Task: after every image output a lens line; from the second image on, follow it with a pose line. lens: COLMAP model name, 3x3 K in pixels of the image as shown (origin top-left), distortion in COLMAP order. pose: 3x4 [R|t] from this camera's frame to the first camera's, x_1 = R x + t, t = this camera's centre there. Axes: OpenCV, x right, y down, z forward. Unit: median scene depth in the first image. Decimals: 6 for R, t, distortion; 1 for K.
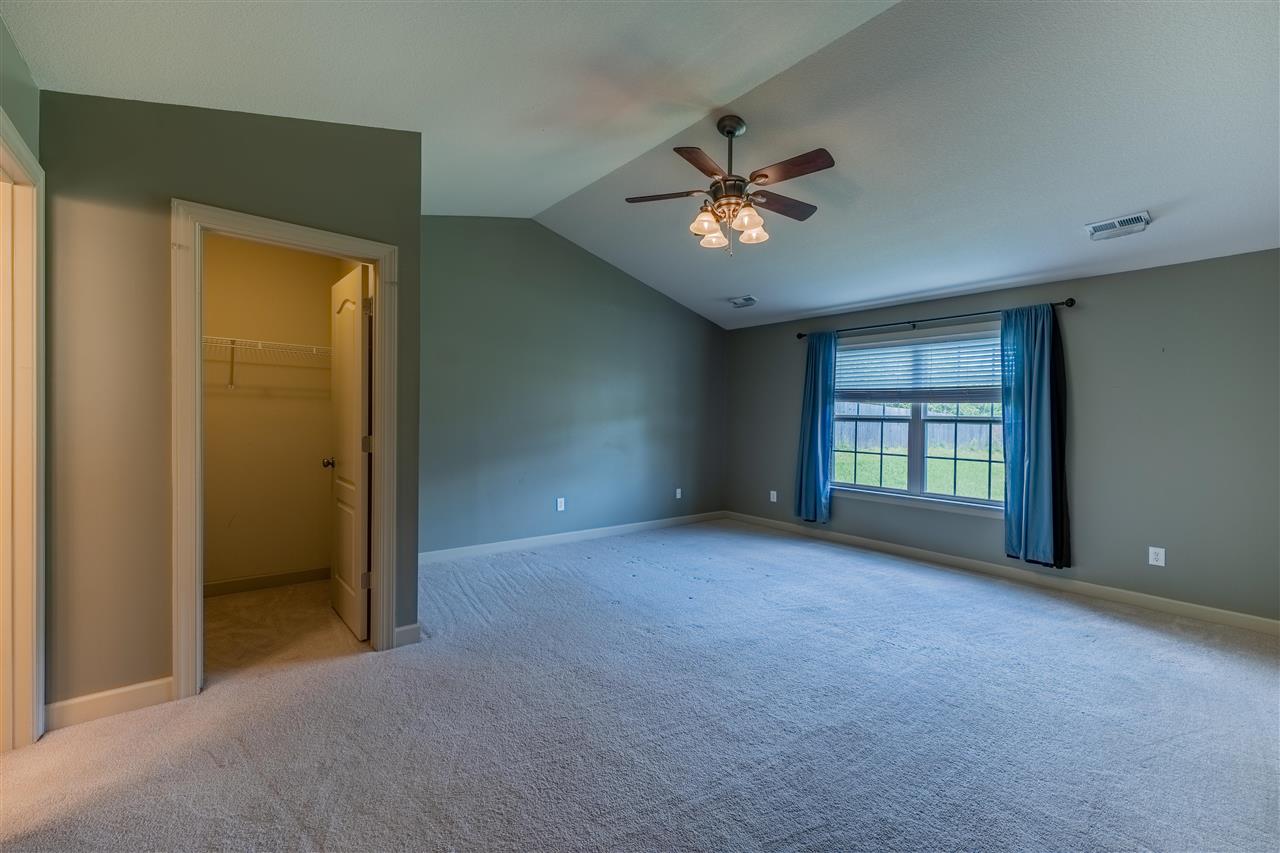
lens RADIAL K [[532.4, 0, 640.0], [0, 532.4, 389.4], [0, 0, 1]] dist [0.001020, -0.000092]
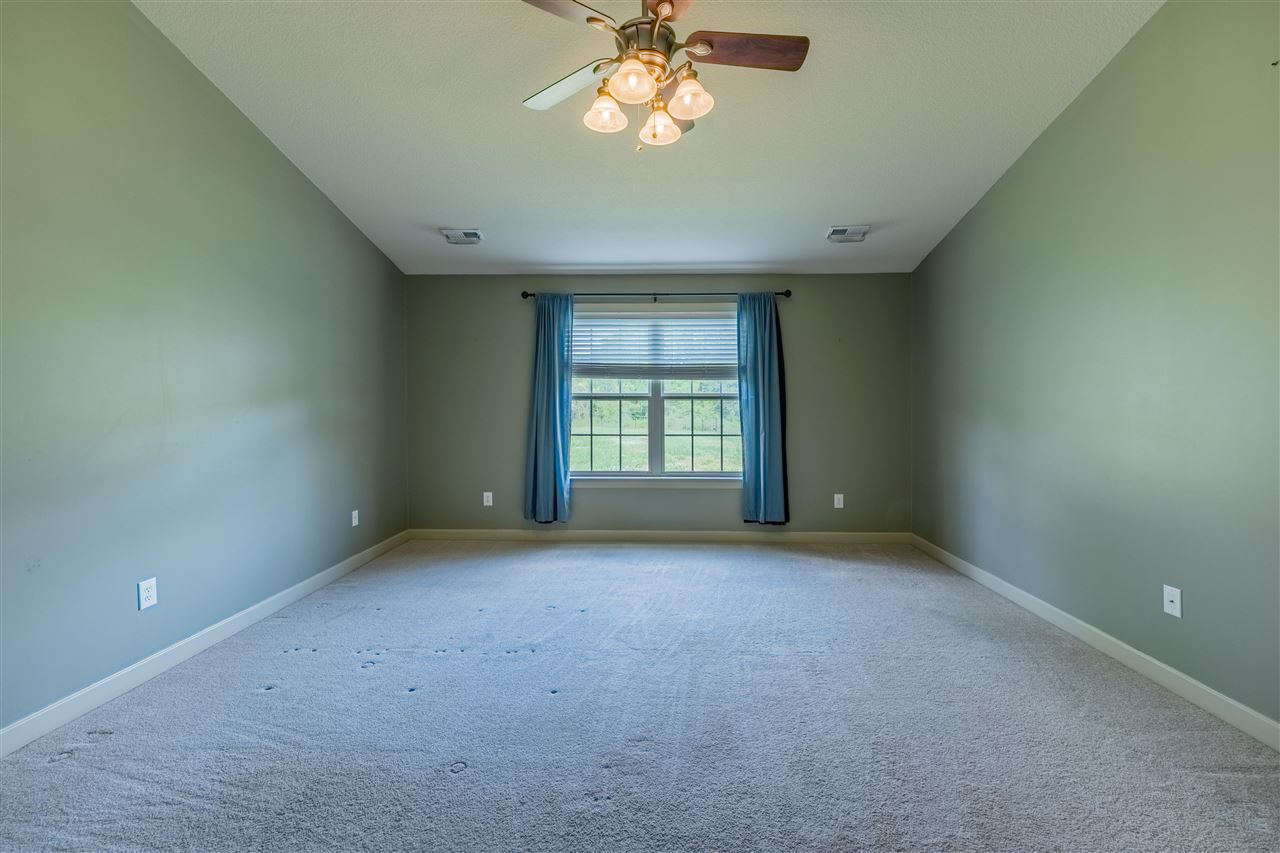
lens RADIAL K [[532.4, 0, 640.0], [0, 532.4, 389.4], [0, 0, 1]] dist [0.001020, -0.000092]
pose [[0.653252, -0.004169, 0.757129, -0.229641], [-0.026514, 0.999246, 0.028379, 0.016846], [-0.756676, -0.038613, 0.652649, 0.403211]]
